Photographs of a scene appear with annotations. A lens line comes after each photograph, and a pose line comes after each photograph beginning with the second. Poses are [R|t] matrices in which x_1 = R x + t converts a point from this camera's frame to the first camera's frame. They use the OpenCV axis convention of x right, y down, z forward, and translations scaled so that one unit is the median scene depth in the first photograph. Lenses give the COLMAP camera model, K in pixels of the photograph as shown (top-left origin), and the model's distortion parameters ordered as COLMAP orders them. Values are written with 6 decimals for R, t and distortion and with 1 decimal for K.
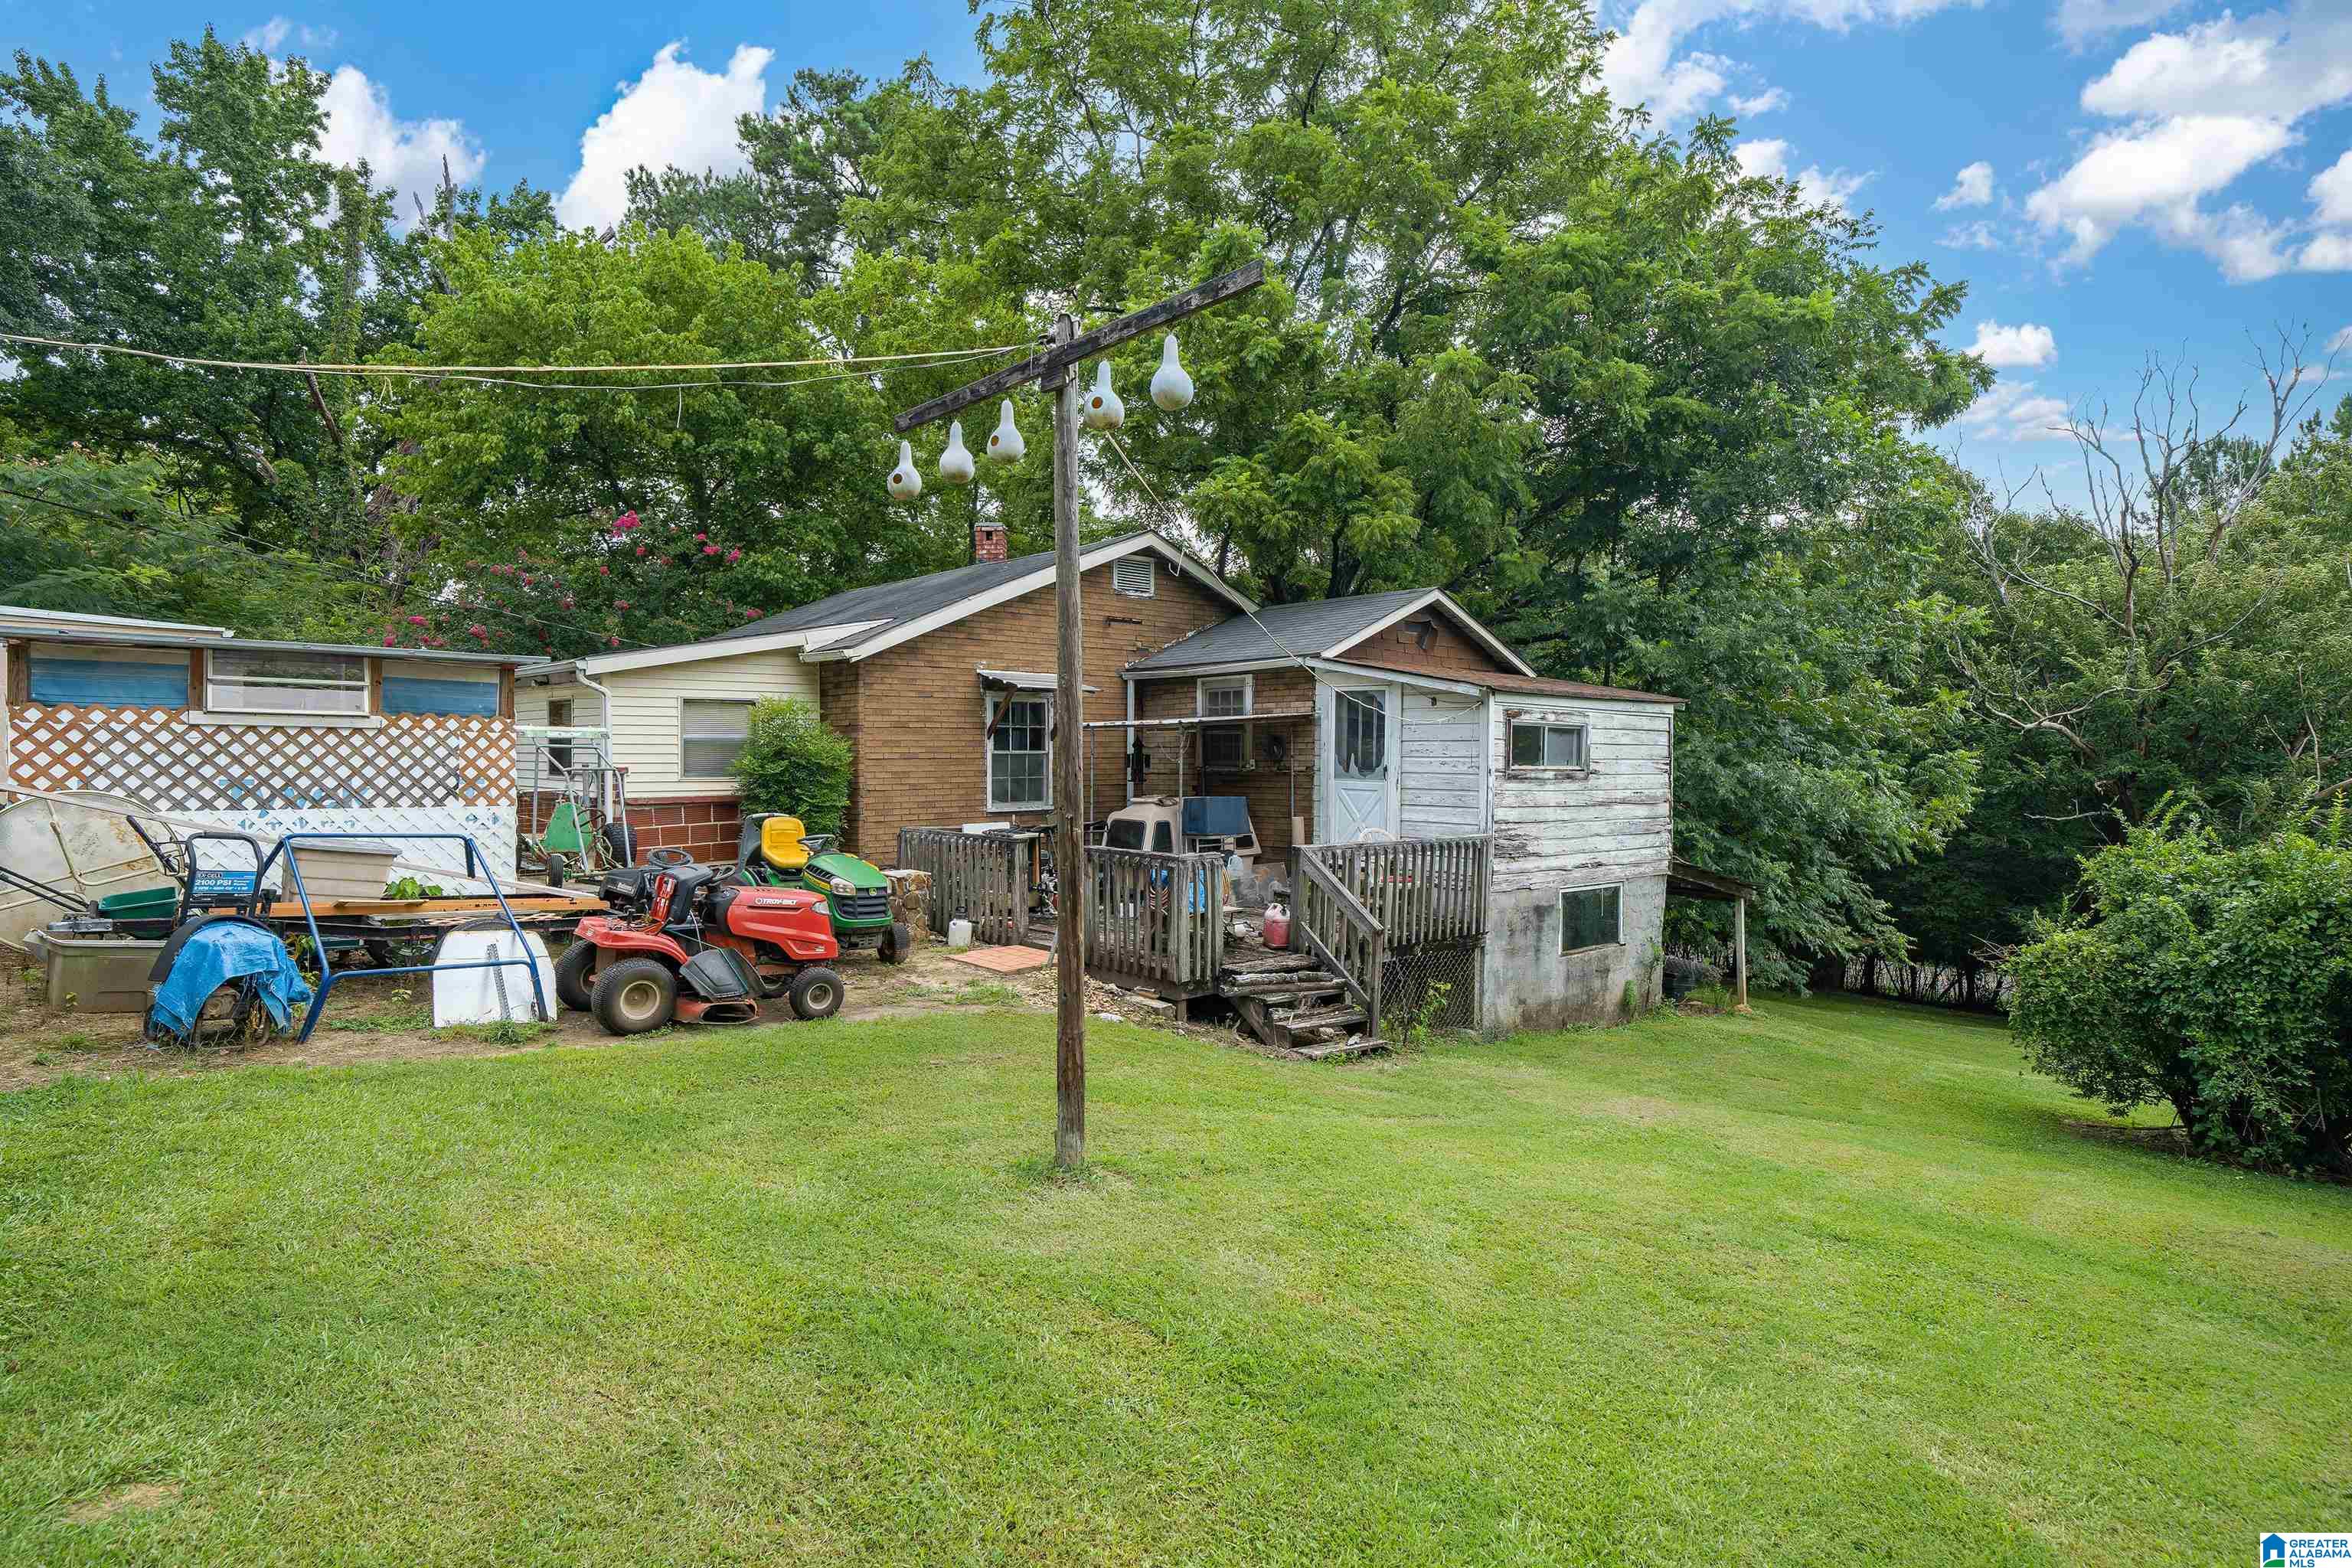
lens RADIAL K [[1293.0, 0, 1176.0], [0, 1293.0, 784.0], [0, 0, 1]] dist [0.000803, -0.000155]
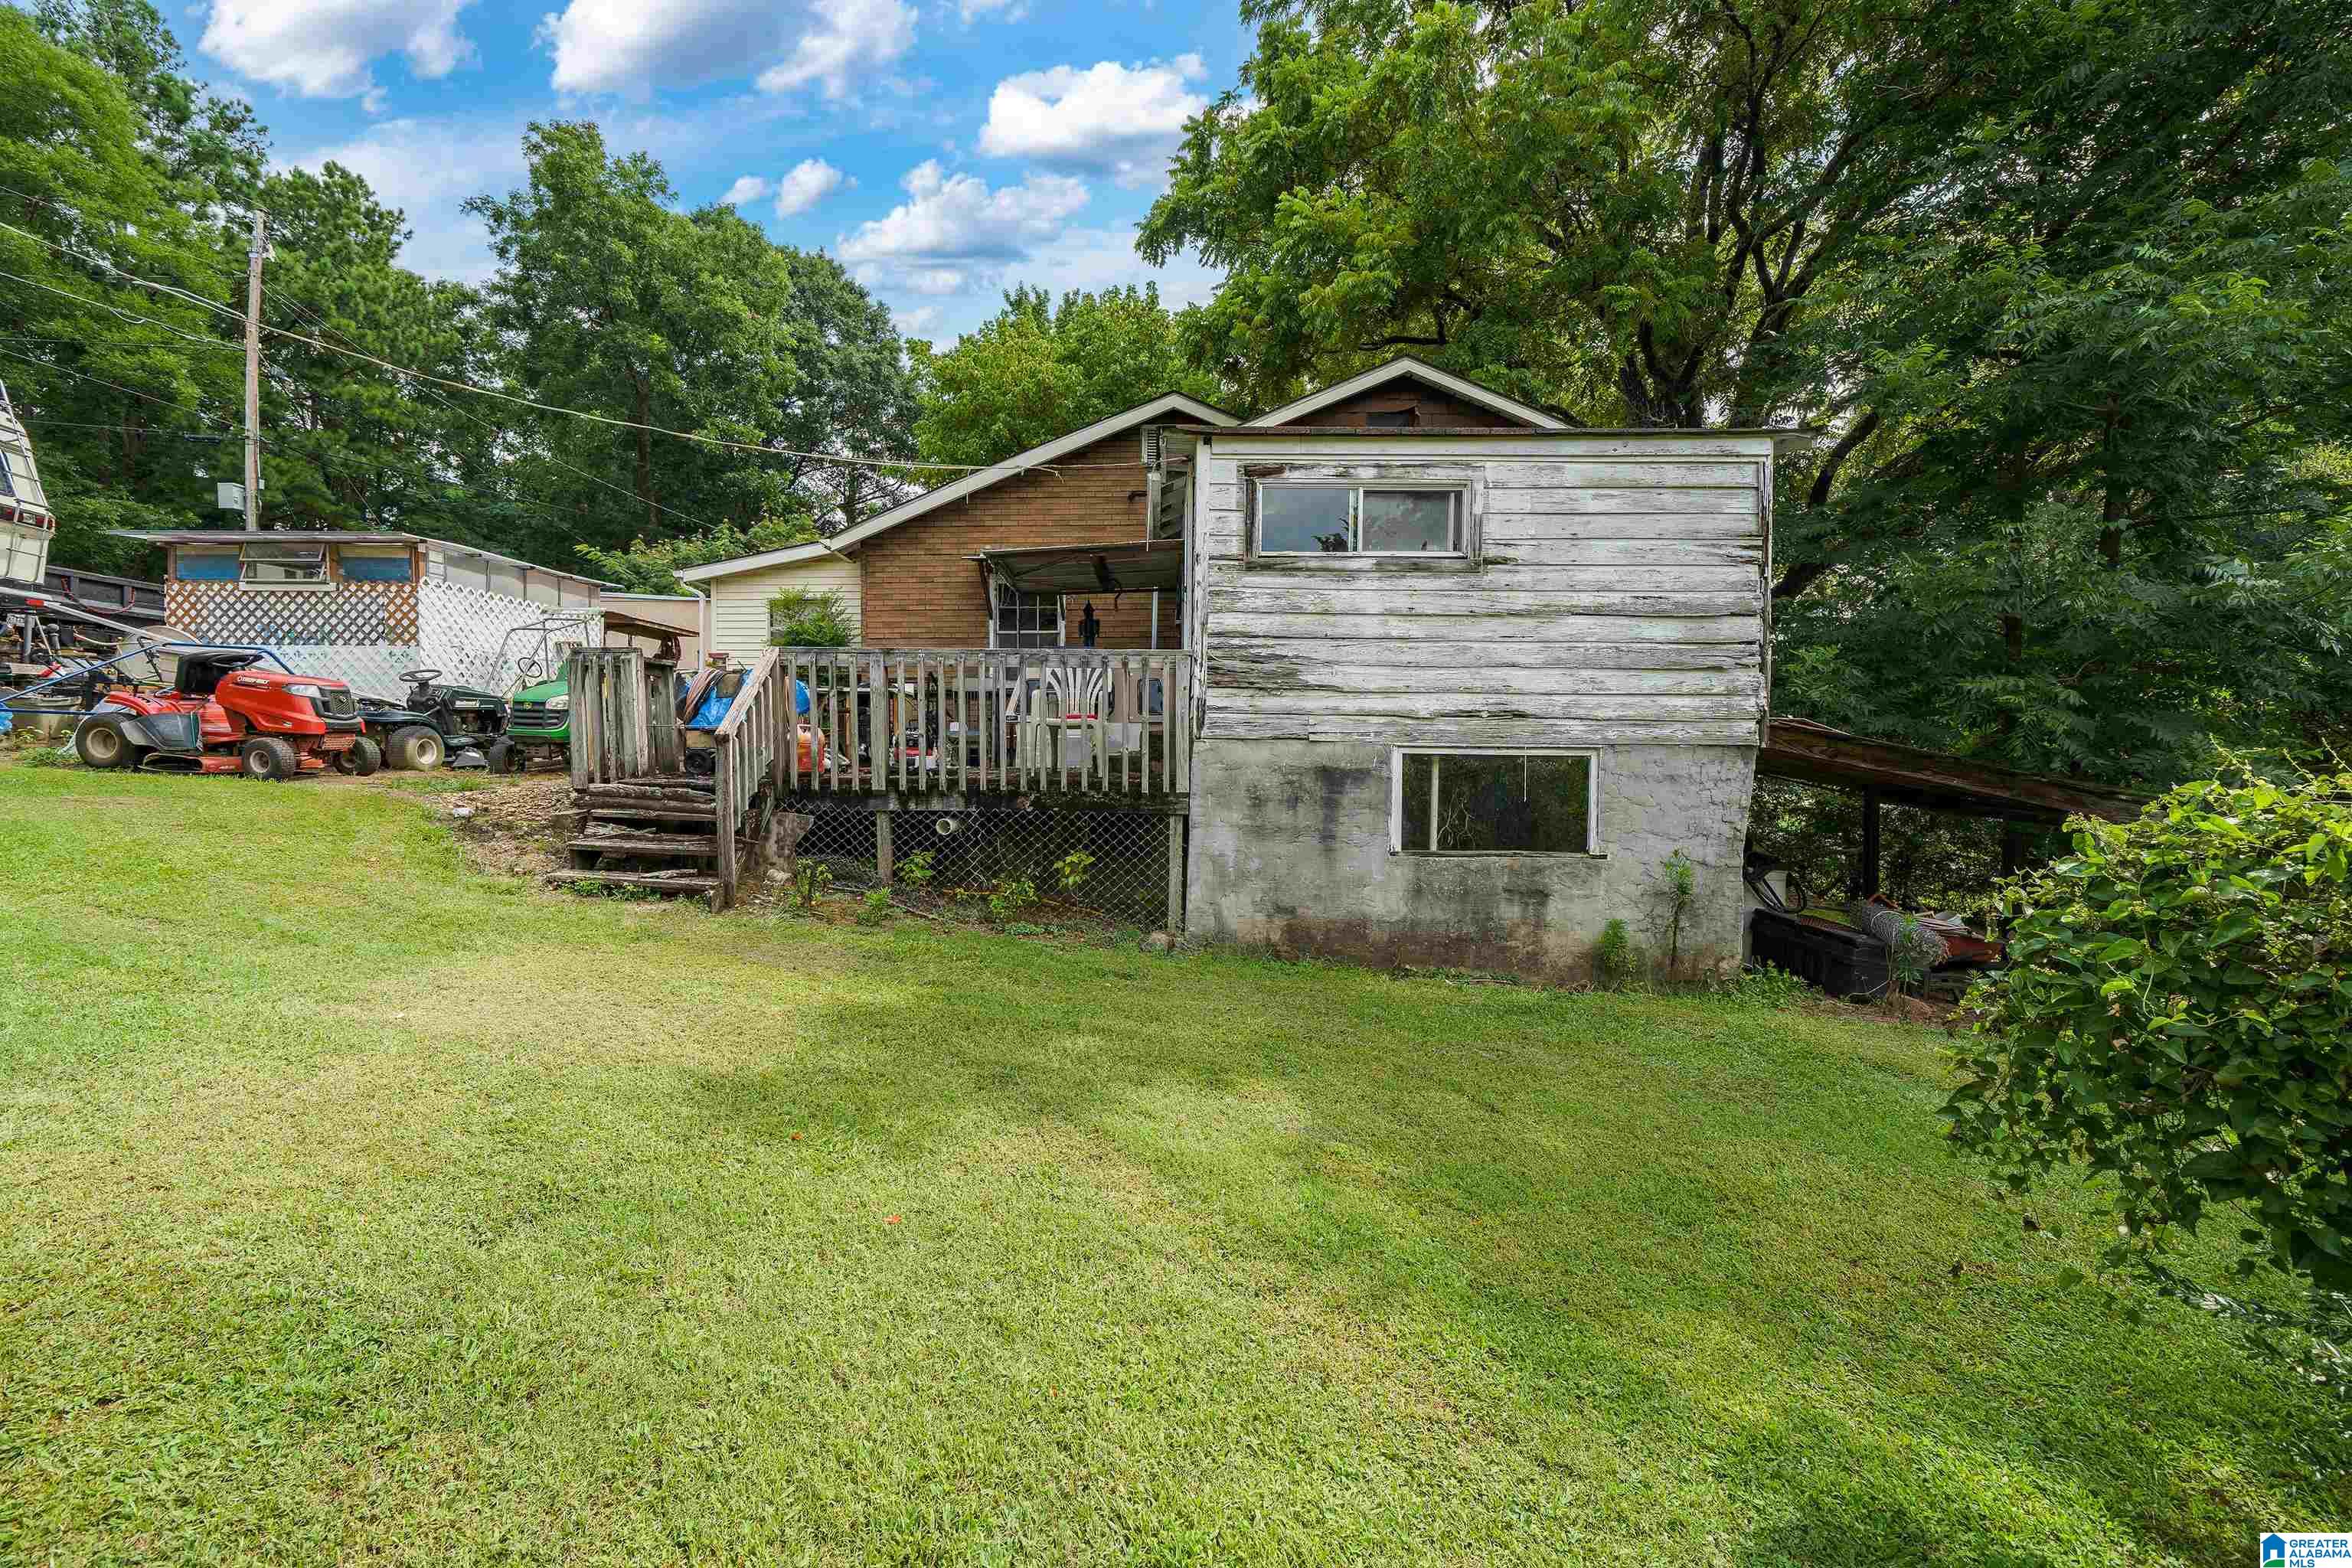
lens RADIAL K [[949.0, 0, 1176.0], [0, 949.0, 784.0], [0, 0, 1]] dist [-0.000090, -0.000054]
pose [[0.710497, 0.018768, -0.703450, 0.566191], [-0.021230, 0.999761, 0.005230, 0.102831], [0.703380, 0.011218, 0.710725, 0.616839]]
